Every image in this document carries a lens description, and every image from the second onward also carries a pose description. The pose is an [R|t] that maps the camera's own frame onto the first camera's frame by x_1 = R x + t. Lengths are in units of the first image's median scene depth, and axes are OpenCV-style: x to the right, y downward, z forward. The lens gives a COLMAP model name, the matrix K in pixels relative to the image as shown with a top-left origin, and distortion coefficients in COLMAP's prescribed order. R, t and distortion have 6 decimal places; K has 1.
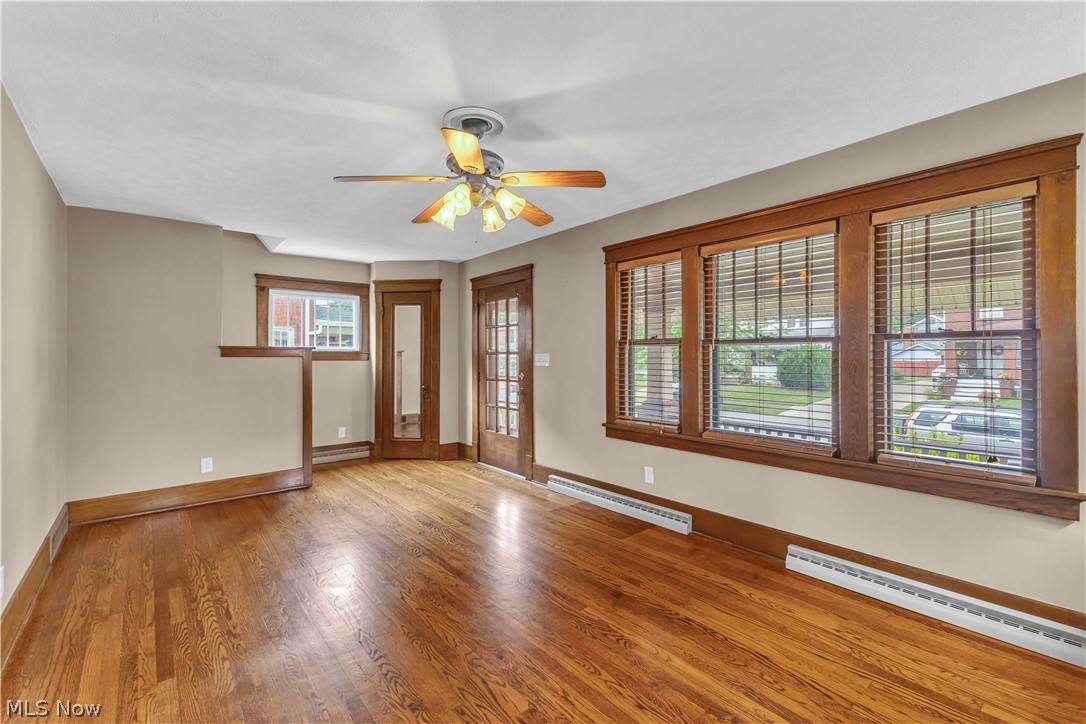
lens RADIAL K [[468.6, 0, 545.9], [0, 468.6, 356.9], [0, 0, 1]] dist [0.008007, -0.002659]
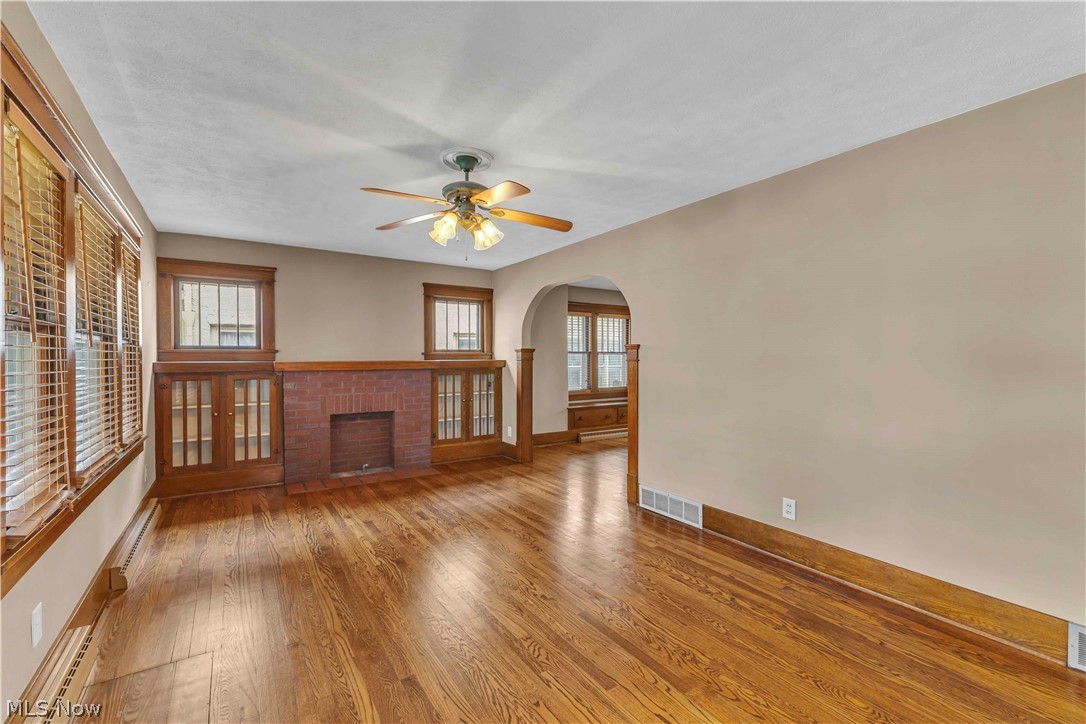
lens RADIAL K [[468.6, 0, 544.4], [0, 468.6, 357.7], [0, 0, 1]] dist [0.008007, -0.002659]
pose [[-0.993204, 0.002786, 0.116351, -0.331131], [0.003359, 0.999983, 0.004732, -0.000967], [-0.116336, 0.005090, -0.993197, 1.479413]]
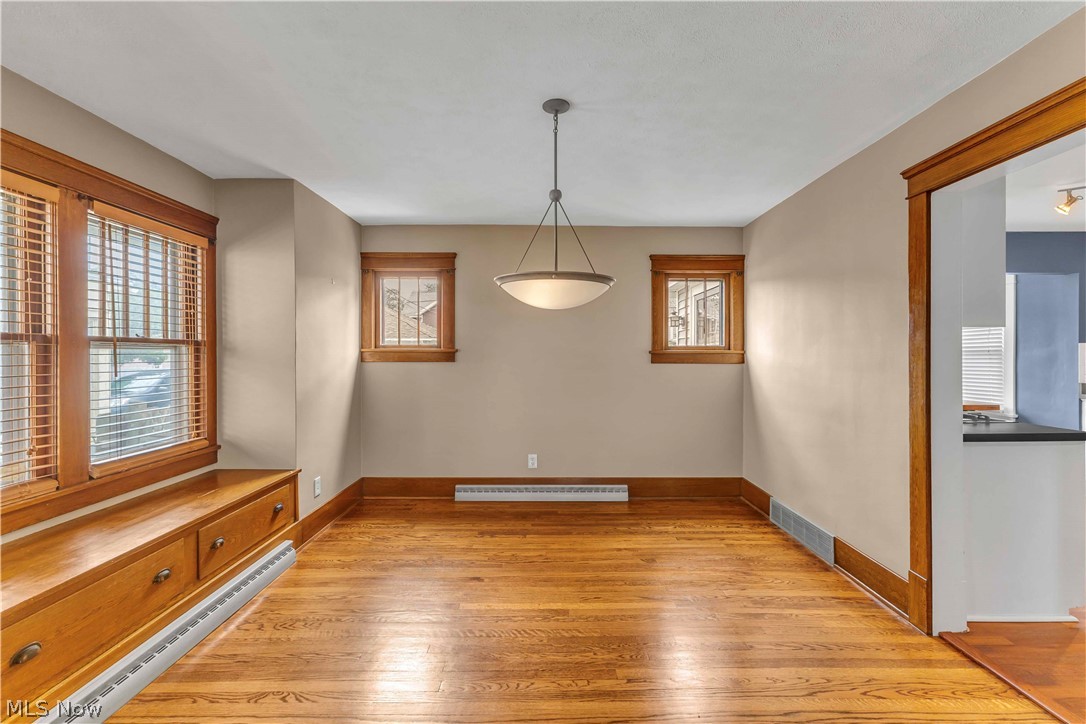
lens RADIAL K [[468.6, 0, 550.3], [0, 468.6, 355.2], [0, 0, 1]] dist [0.008007, -0.002659]
pose [[-0.631198, 0.001532, -0.775620, -0.221404], [-0.003346, 0.999983, 0.004698, 0.001974], [0.775614, 0.005560, -0.631183, 0.051081]]
